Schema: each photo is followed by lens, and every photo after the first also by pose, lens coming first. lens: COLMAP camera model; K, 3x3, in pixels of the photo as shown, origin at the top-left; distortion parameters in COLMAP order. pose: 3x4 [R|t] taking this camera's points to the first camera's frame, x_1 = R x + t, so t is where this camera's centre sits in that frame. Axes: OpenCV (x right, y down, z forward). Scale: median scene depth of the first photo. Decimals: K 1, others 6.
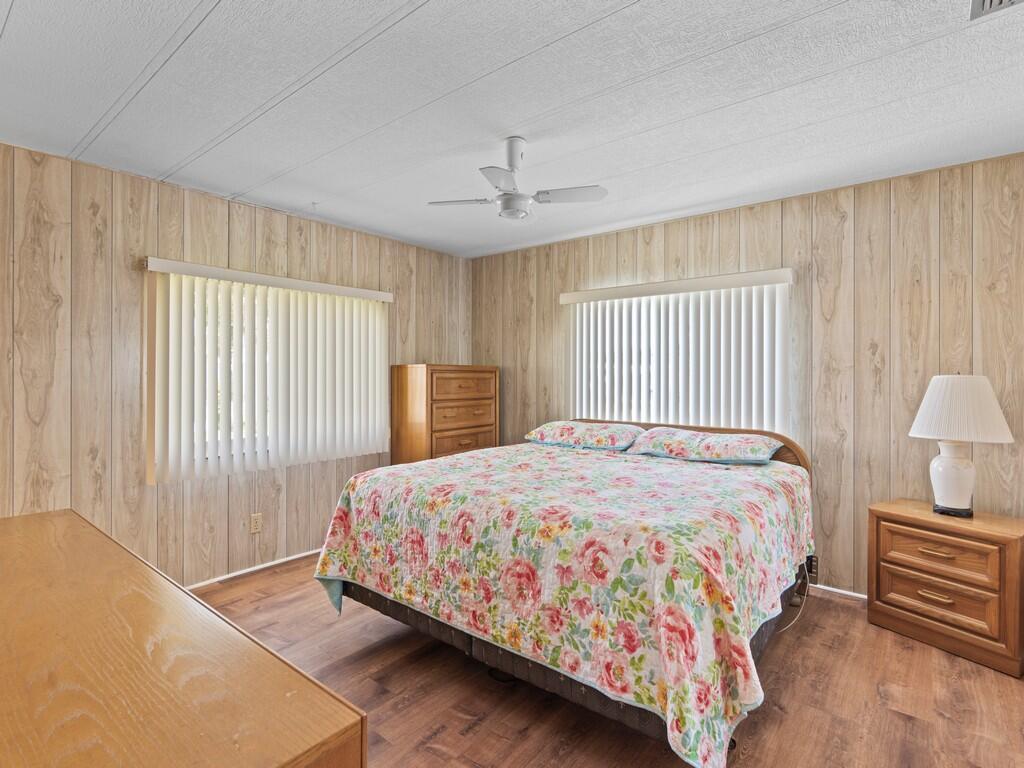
lens RADIAL K [[504.2, 0, 512.0], [0, 504.2, 384.0], [0, 0, 1]] dist [-0.004706, -0.001189]
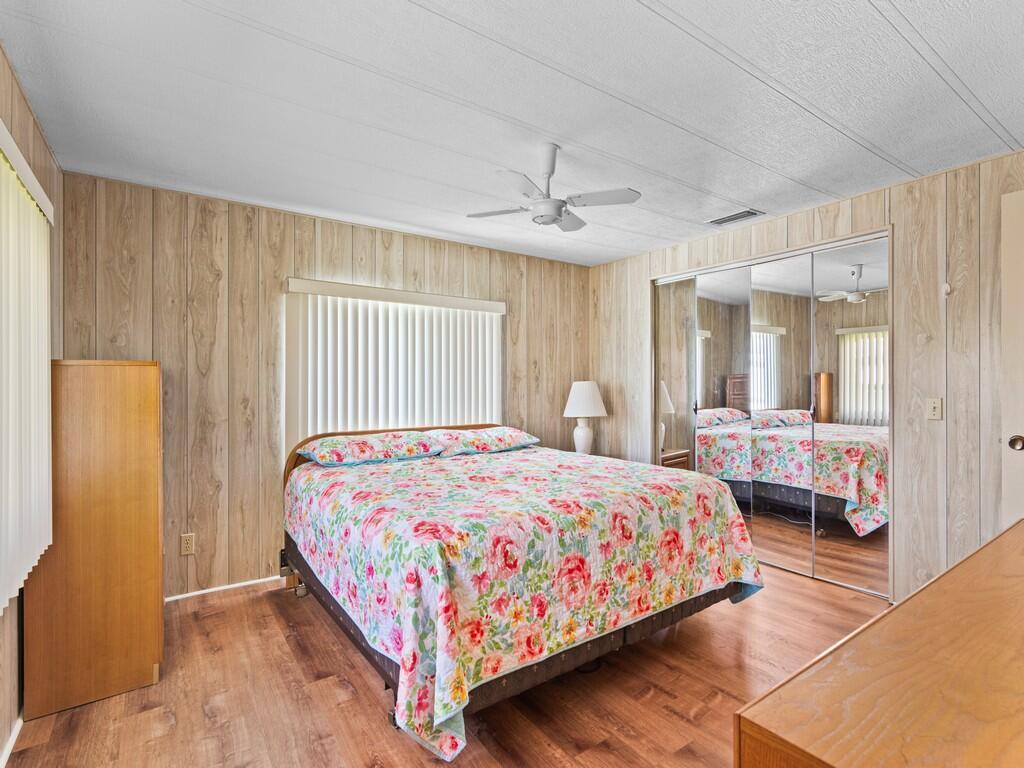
lens RADIAL K [[498.3, 0, 516.5], [0, 498.3, 387.1], [0, 0, 1]] dist [-0.003769, -0.001280]
pose [[0.280600, -0.010267, 0.959770, -0.952994], [0.017959, 0.999824, 0.005445, -0.011038], [-0.959657, 0.015709, 0.280735, 0.766408]]
